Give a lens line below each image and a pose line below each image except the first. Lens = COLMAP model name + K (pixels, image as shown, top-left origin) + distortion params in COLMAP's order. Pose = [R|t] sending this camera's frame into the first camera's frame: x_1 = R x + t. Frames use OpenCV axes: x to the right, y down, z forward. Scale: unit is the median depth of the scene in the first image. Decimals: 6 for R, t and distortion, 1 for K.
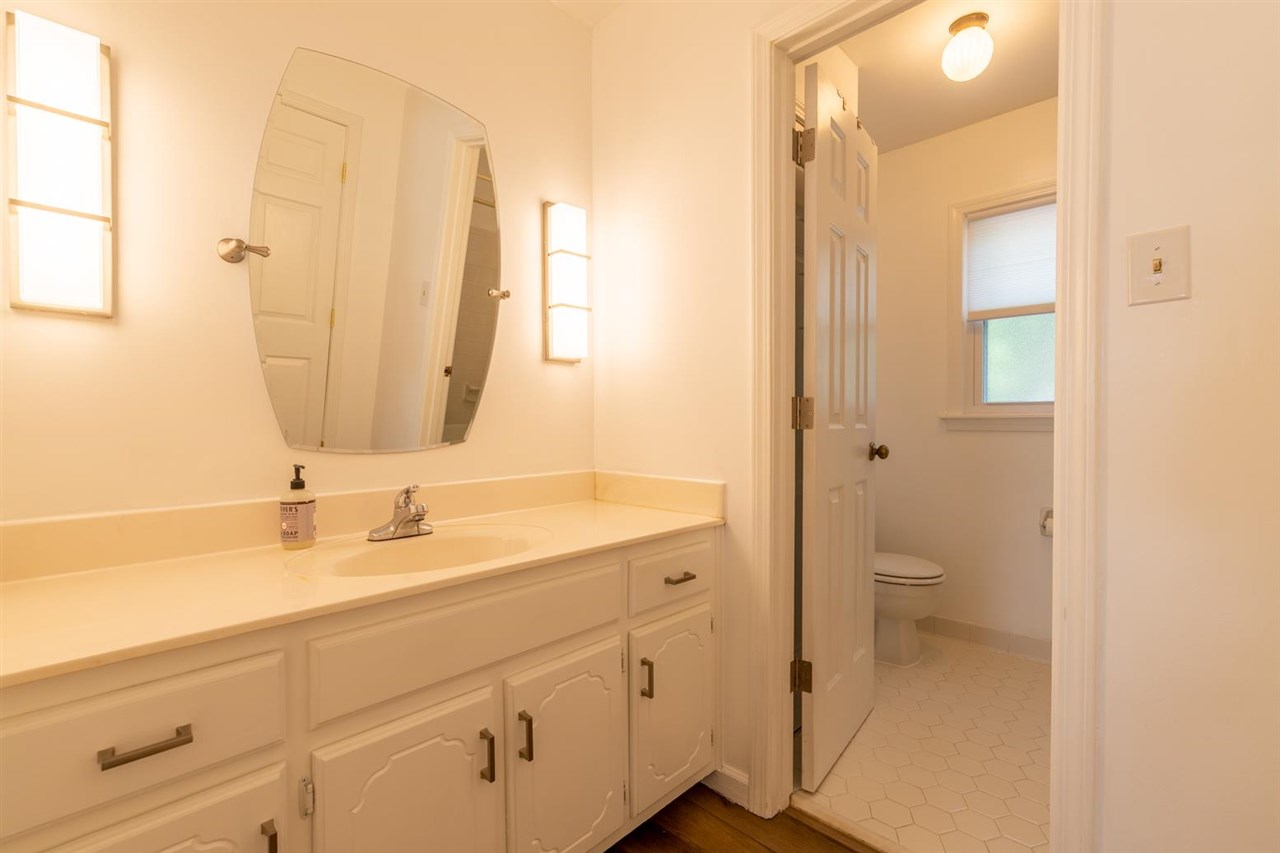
lens RADIAL K [[556.4, 0, 642.8], [0, 556.4, 430.2], [0, 0, 1]] dist [0.002583, -0.000136]
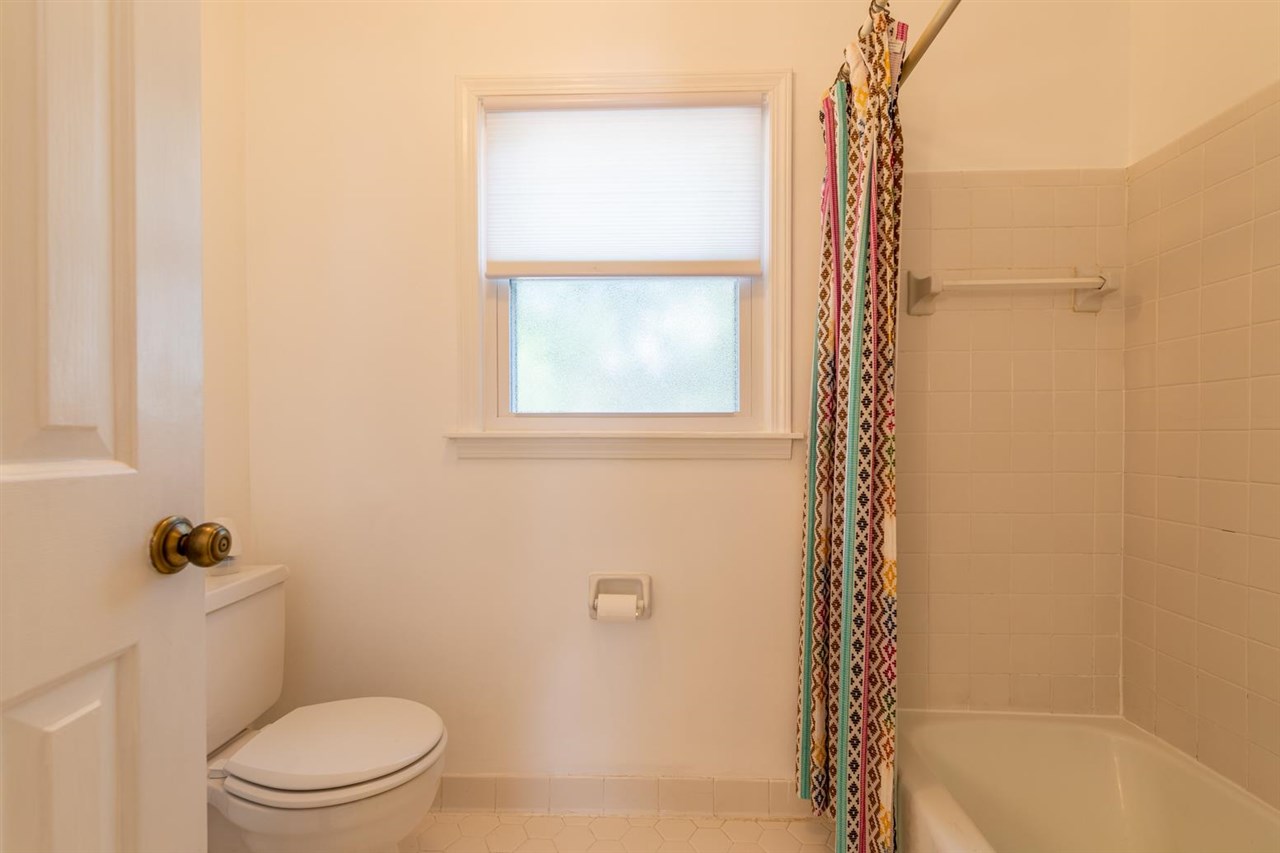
lens RADIAL K [[556.4, 0, 642.8], [0, 556.4, 430.2], [0, 0, 1]] dist [0.002583, -0.000136]
pose [[0.738879, 0.006223, 0.673810, 0.303109], [0.014097, 0.999596, -0.024690, -0.012457], [-0.673691, 0.027741, 0.738492, 0.445805]]
